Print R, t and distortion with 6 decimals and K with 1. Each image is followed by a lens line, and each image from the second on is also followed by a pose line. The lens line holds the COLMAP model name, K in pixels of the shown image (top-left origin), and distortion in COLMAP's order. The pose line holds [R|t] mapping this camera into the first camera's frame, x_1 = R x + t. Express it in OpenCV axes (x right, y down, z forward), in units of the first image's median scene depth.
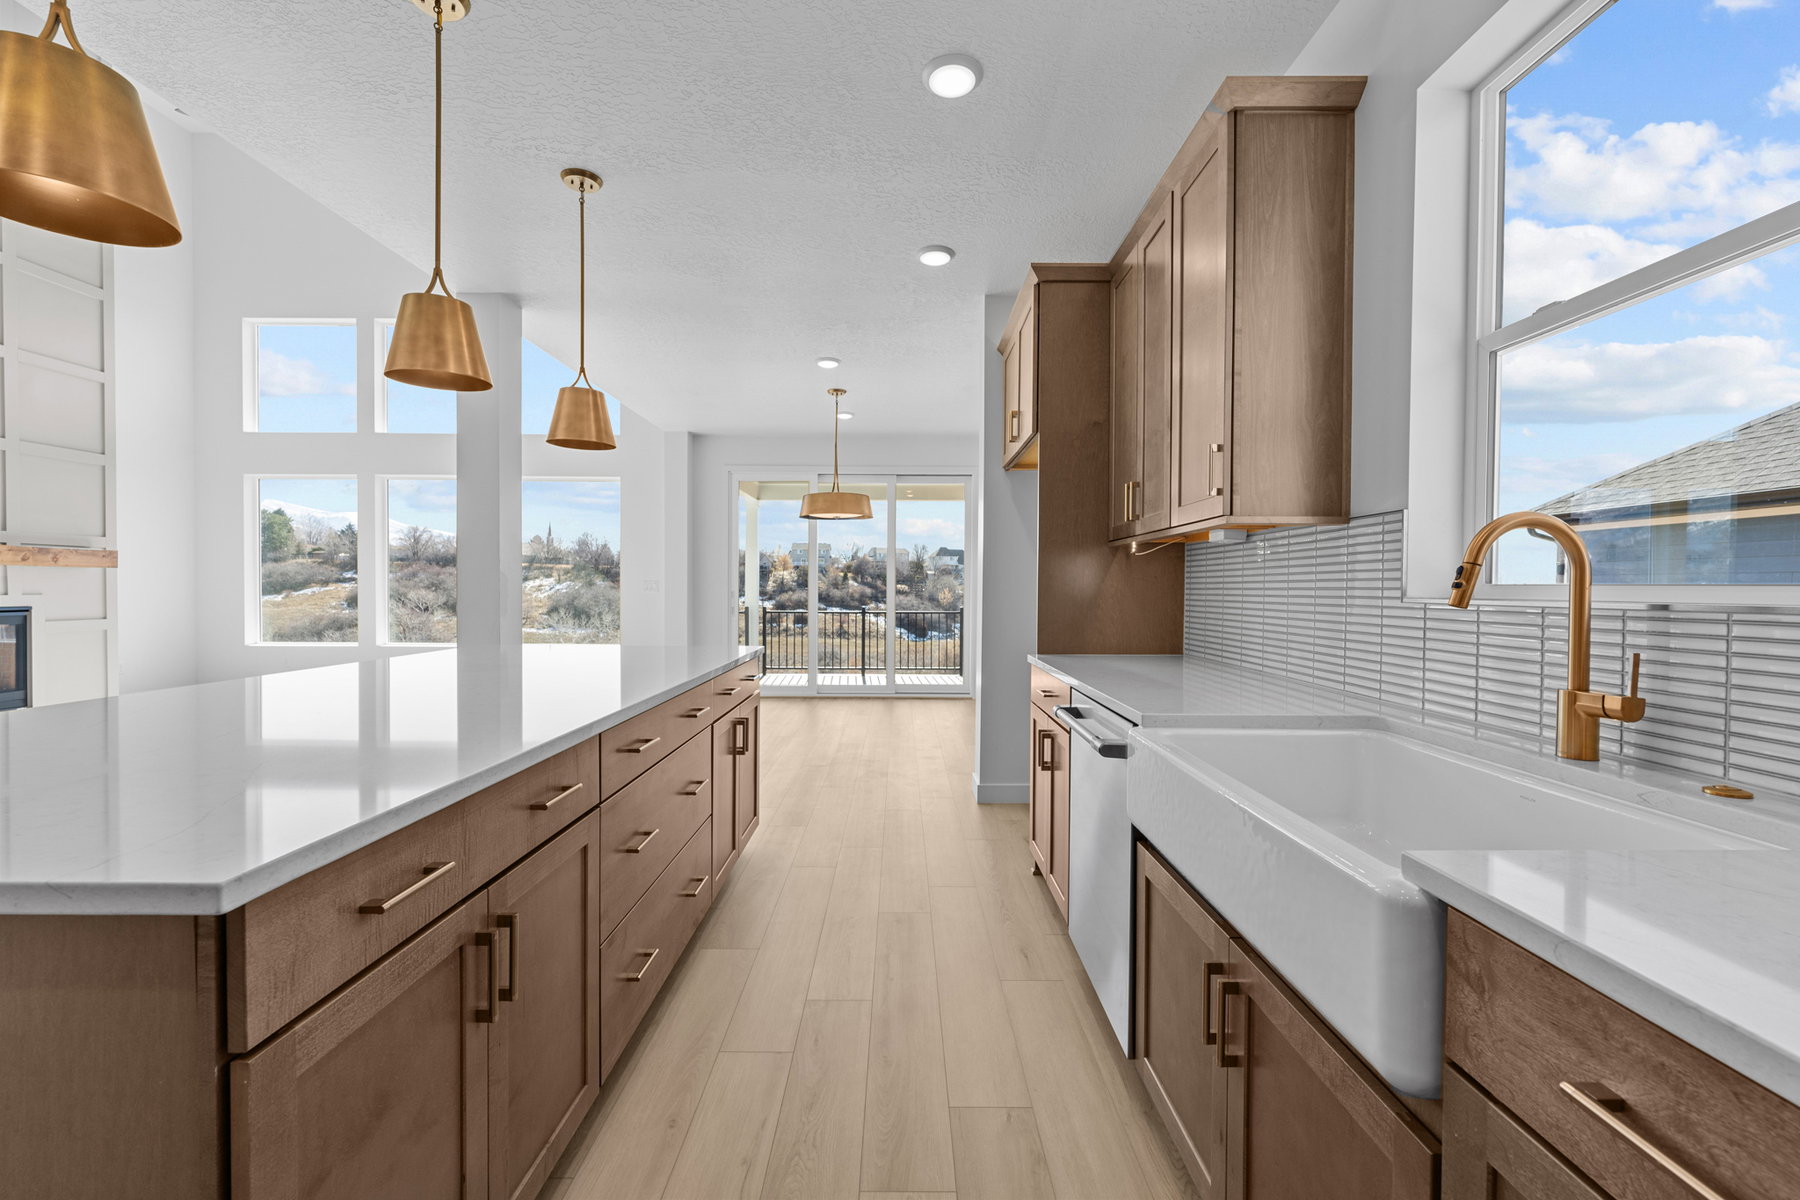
lens RADIAL K [[727.9, 0, 894.3], [0, 727.9, 593.5], [0, 0, 1]] dist [0.001445, 0.000429]
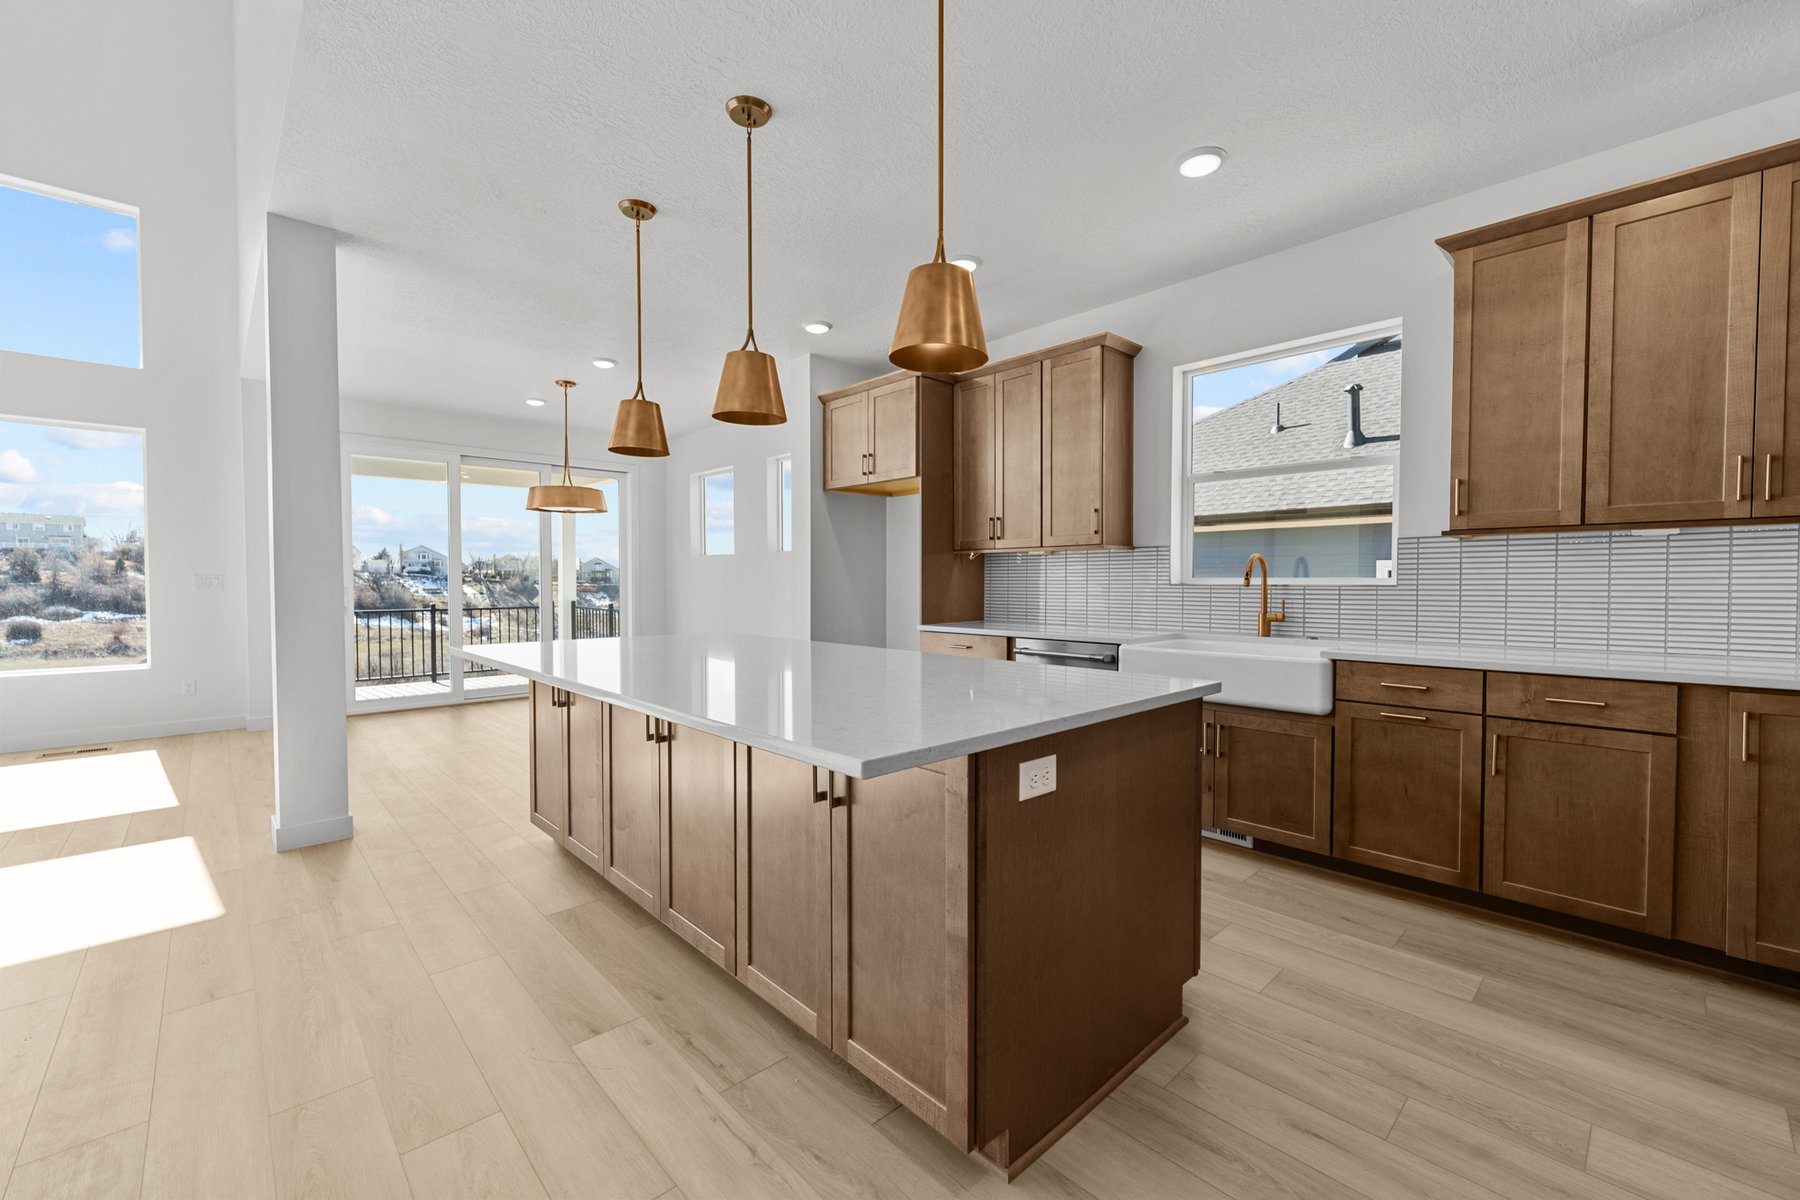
lens RADIAL K [[735.0, 0, 891.5], [0, 735.0, 600.7], [0, 0, 1]] dist [0.017894, -0.000025]
pose [[0.731960, -0.022634, 0.680972, -0.316135], [0.009486, 0.999690, 0.023031, -0.000905], [-0.681282, -0.010398, 0.731948, -0.025753]]
